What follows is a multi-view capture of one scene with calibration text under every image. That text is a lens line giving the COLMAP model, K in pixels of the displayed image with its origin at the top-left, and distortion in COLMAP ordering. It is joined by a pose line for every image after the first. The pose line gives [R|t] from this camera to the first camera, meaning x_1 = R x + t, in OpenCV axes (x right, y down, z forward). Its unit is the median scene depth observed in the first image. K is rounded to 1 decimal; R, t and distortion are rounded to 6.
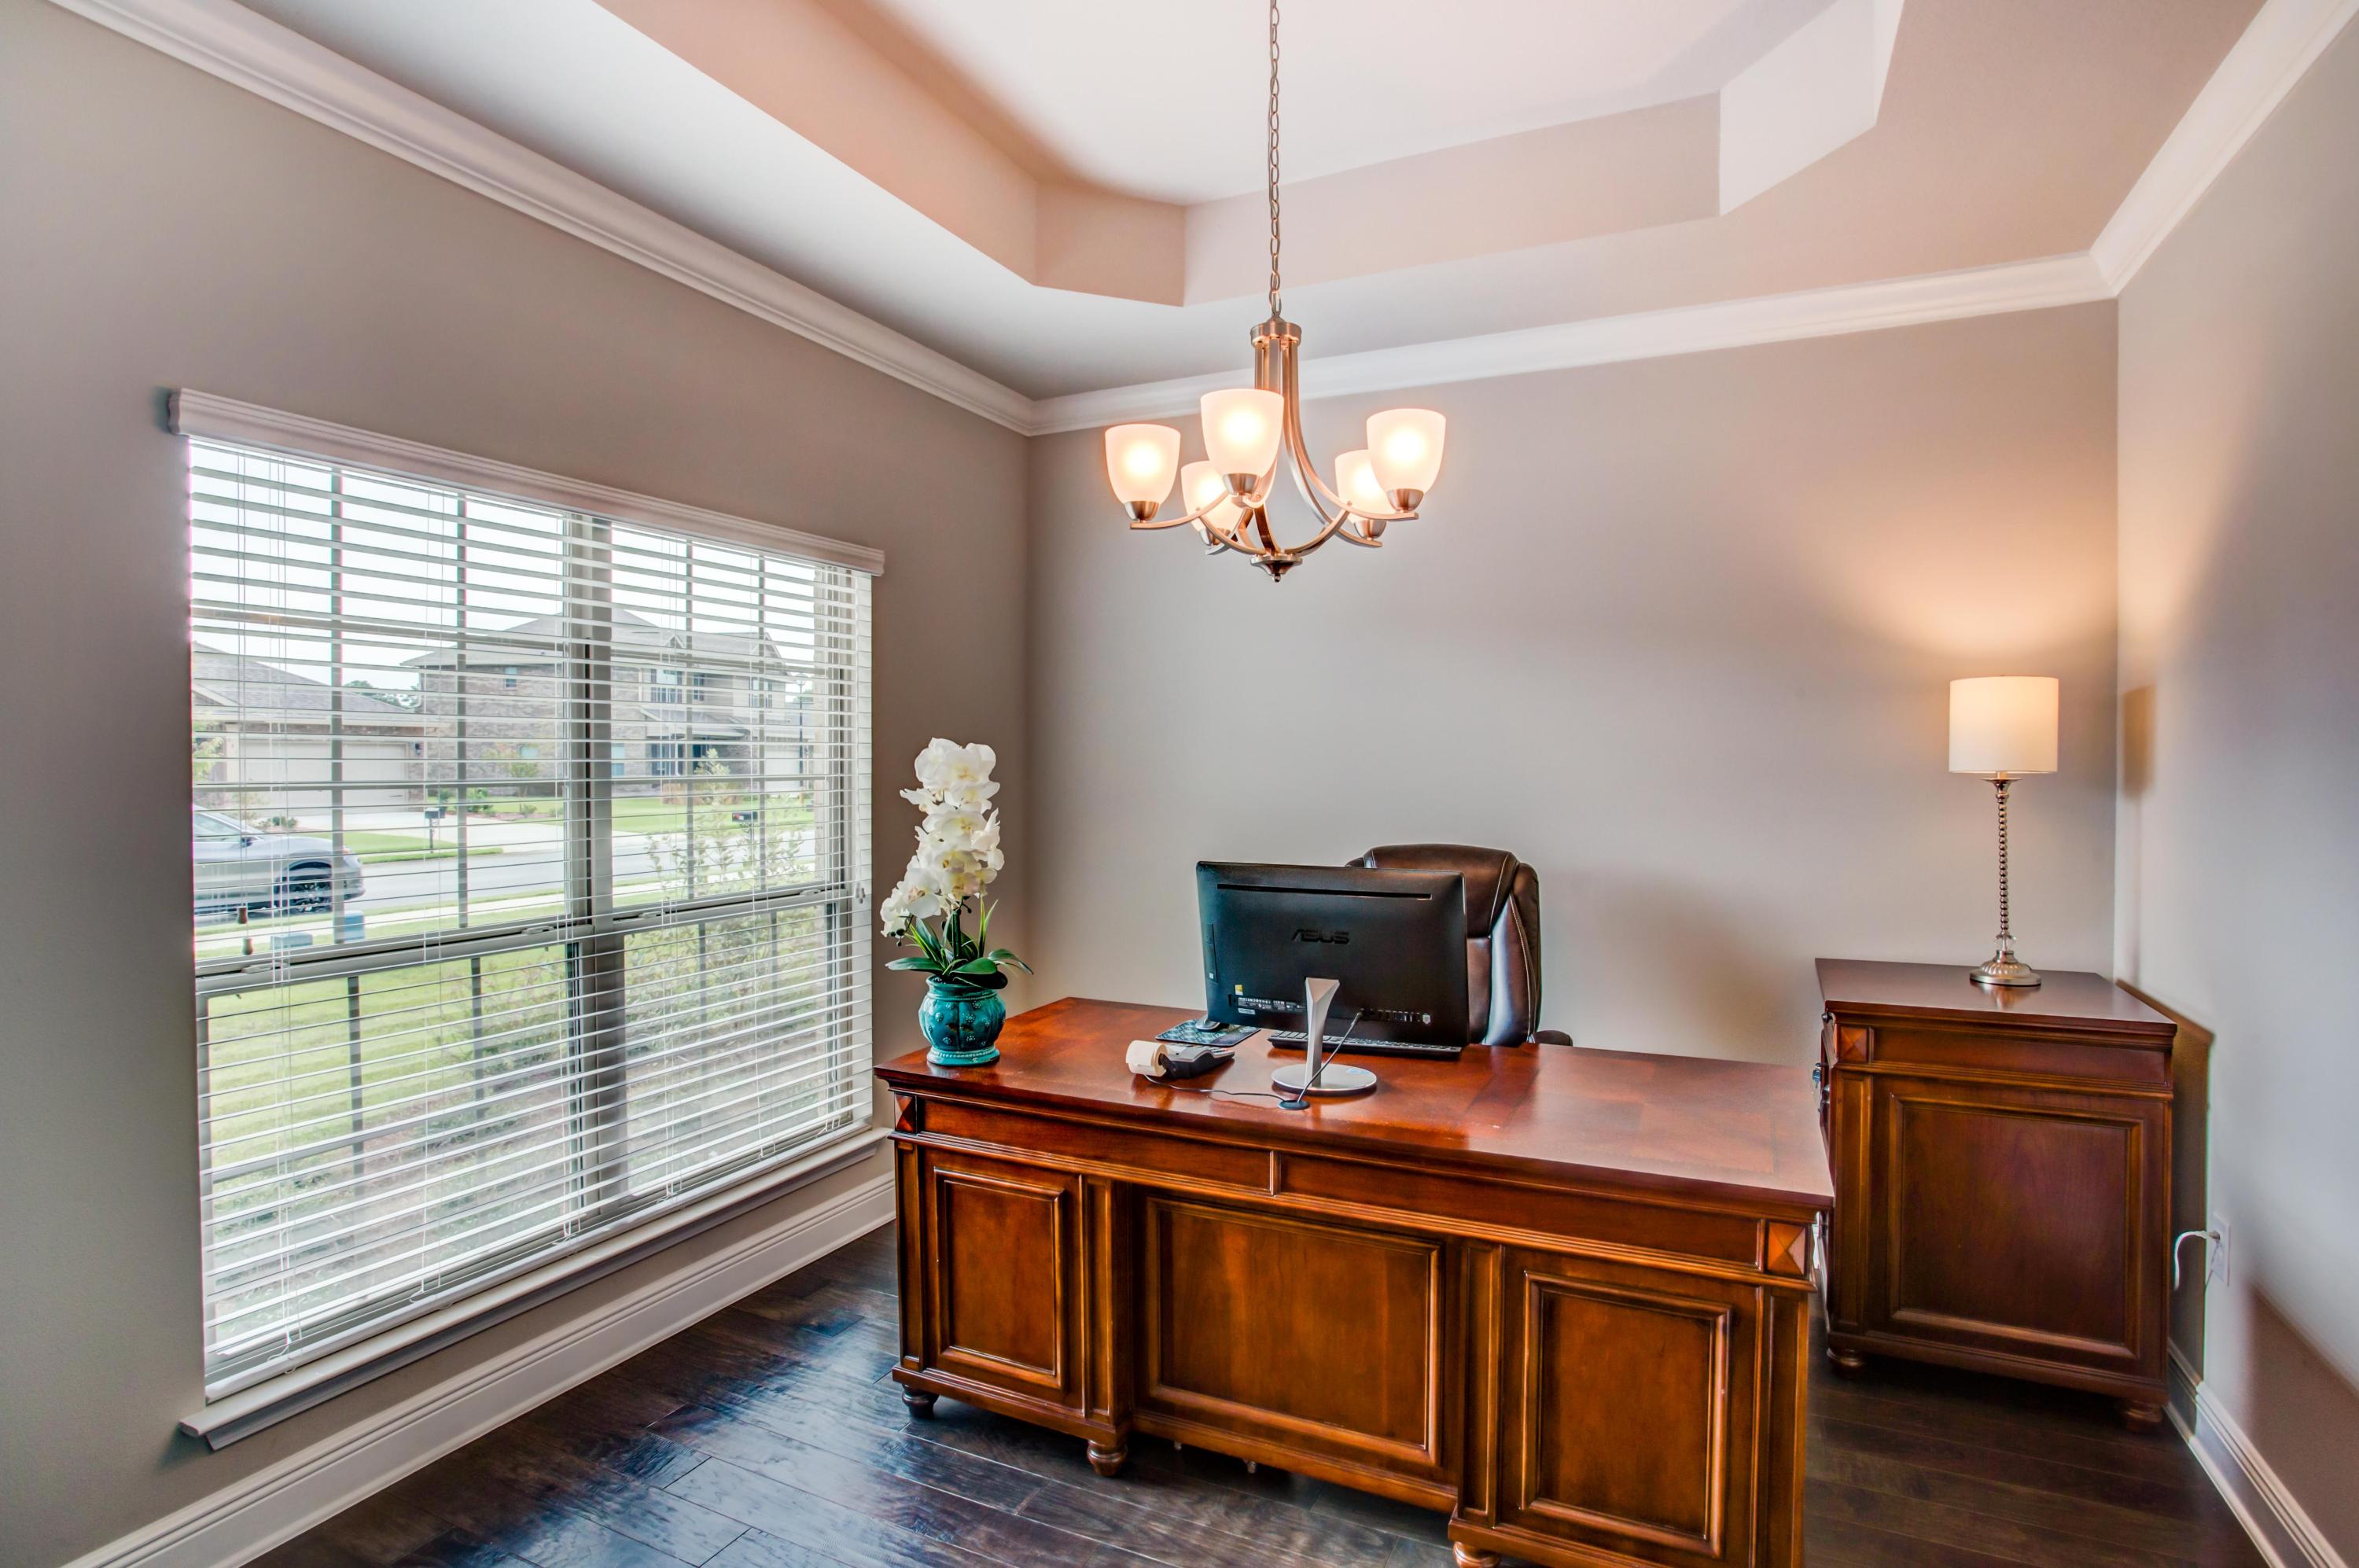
lens RADIAL K [[1135.8, 0, 1193.6], [0, 1135.8, 782.6], [0, 0, 1]] dist [-0.038668, 0.000776]
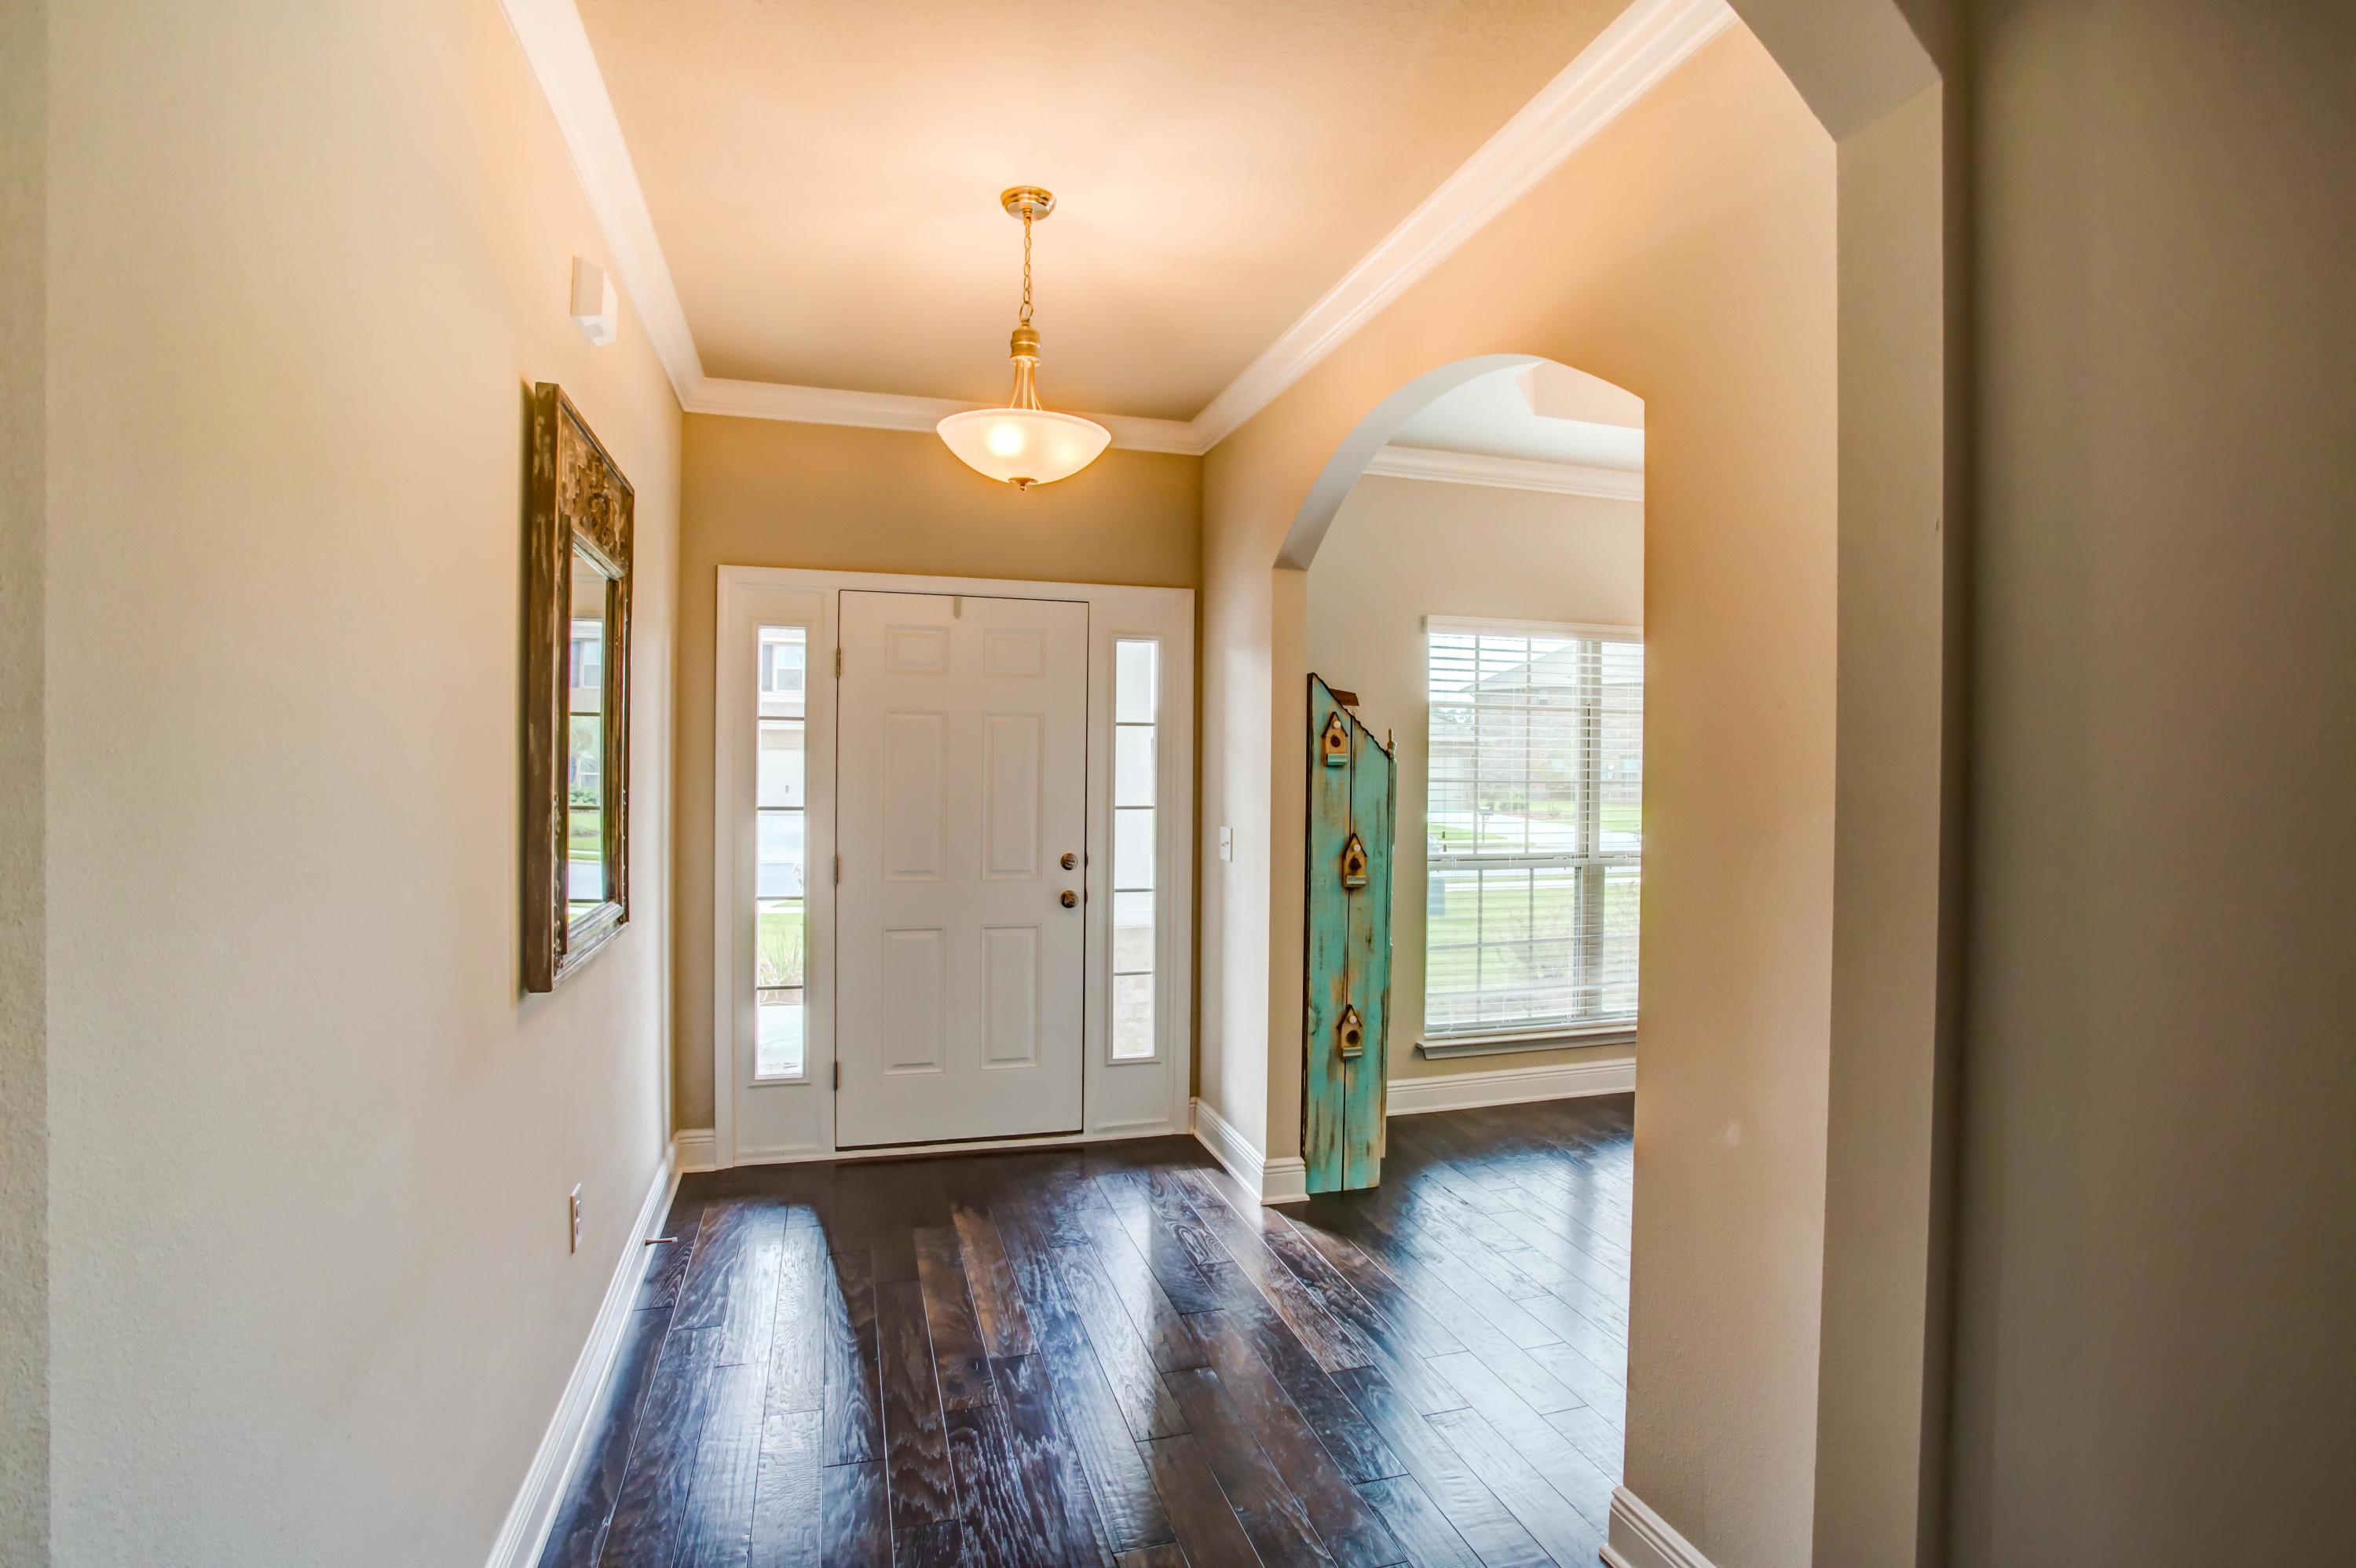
lens RADIAL K [[1134.2, 0, 1192.1], [0, 1134.2, 782.6], [0, 0, 1]] dist [-0.038668, 0.000776]
pose [[0.670178, 0.009180, -0.742144, 0.423116], [-0.022600, 0.999712, -0.008043, 0.031514], [0.741856, 0.022163, 0.670193, -0.765509]]
